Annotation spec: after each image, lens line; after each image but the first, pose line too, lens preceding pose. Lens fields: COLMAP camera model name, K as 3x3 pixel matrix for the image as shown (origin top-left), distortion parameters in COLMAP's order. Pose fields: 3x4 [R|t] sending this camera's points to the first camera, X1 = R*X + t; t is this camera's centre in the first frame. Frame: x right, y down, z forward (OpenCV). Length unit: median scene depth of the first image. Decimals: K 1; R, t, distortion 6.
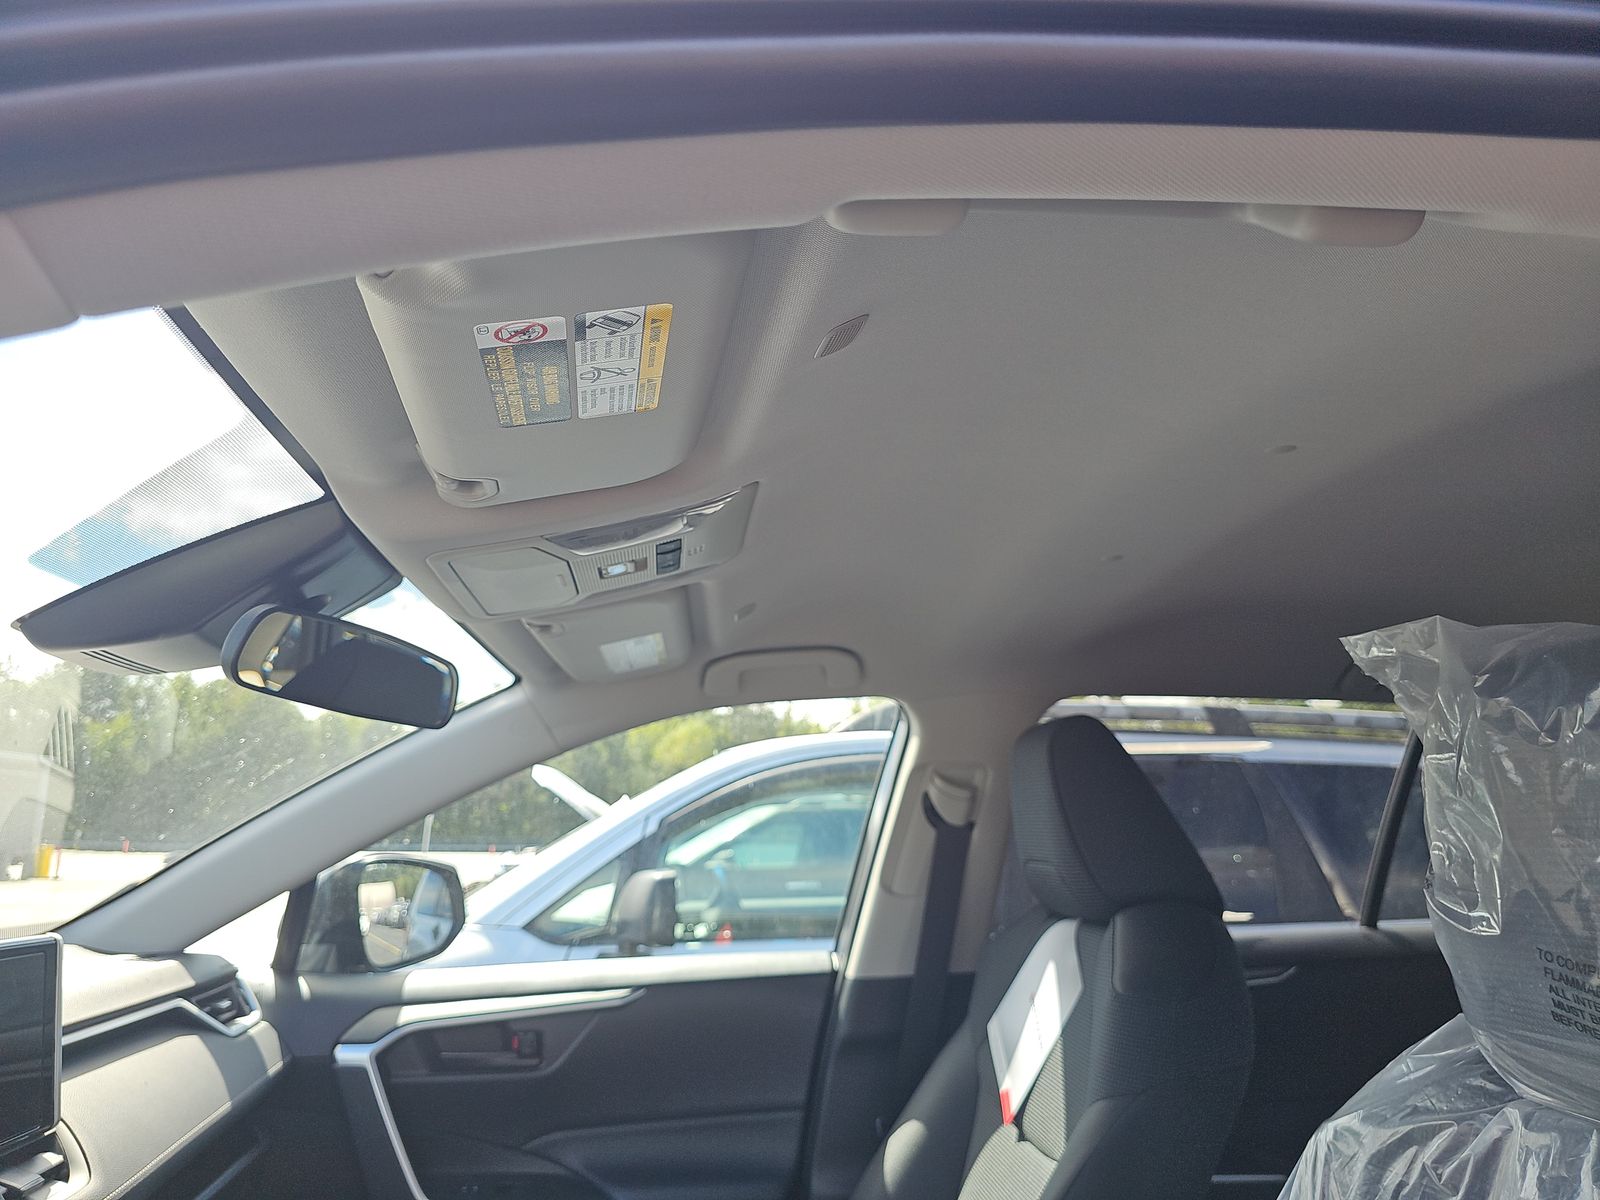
lens RADIAL K [[1077.0, 0, 800.0], [0, 1077.0, 600.0], [0, 0, 1]] dist [0.039608, -0.061321]
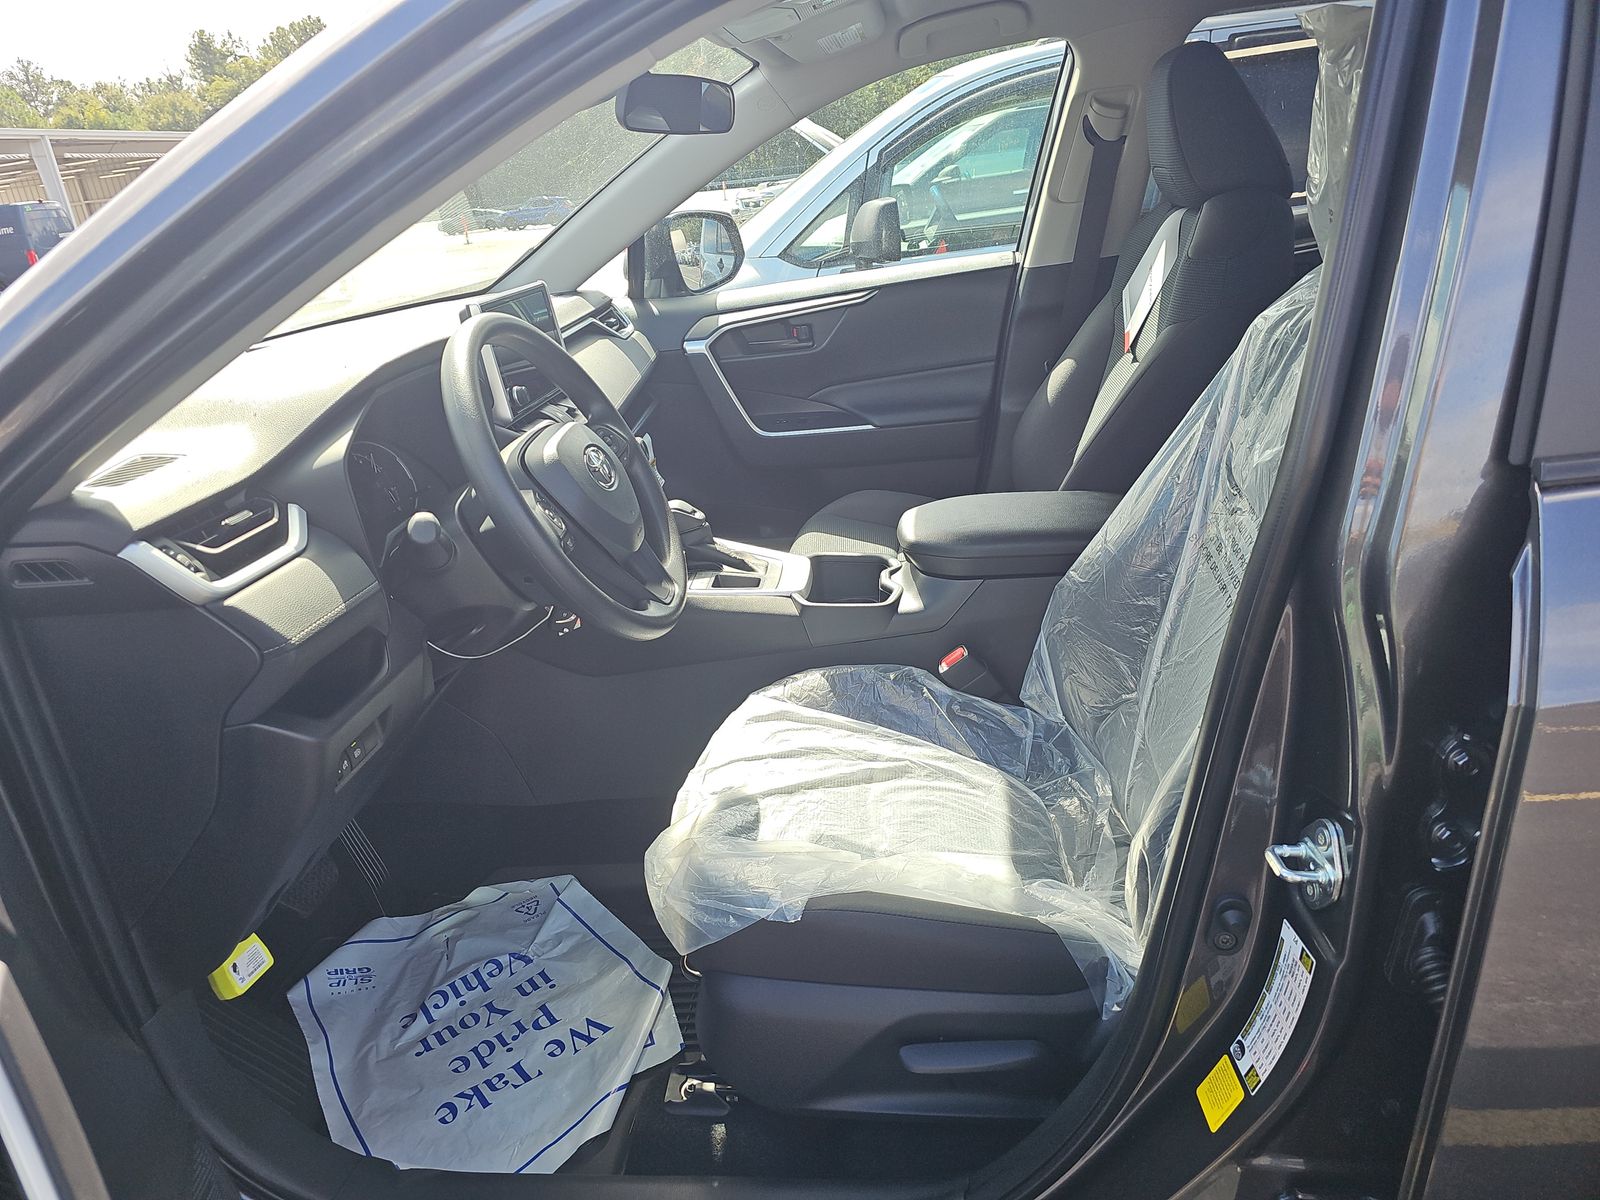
lens RADIAL K [[1077.0, 0, 800.0], [0, 1077.0, 600.0], [0, 0, 1]] dist [0.039608, -0.061321]
pose [[0.974423, -0.023171, -0.223526, 0.062391], [0.147451, 0.816538, 0.558143, -0.111468], [0.169585, -0.576826, 0.799070, -0.375918]]
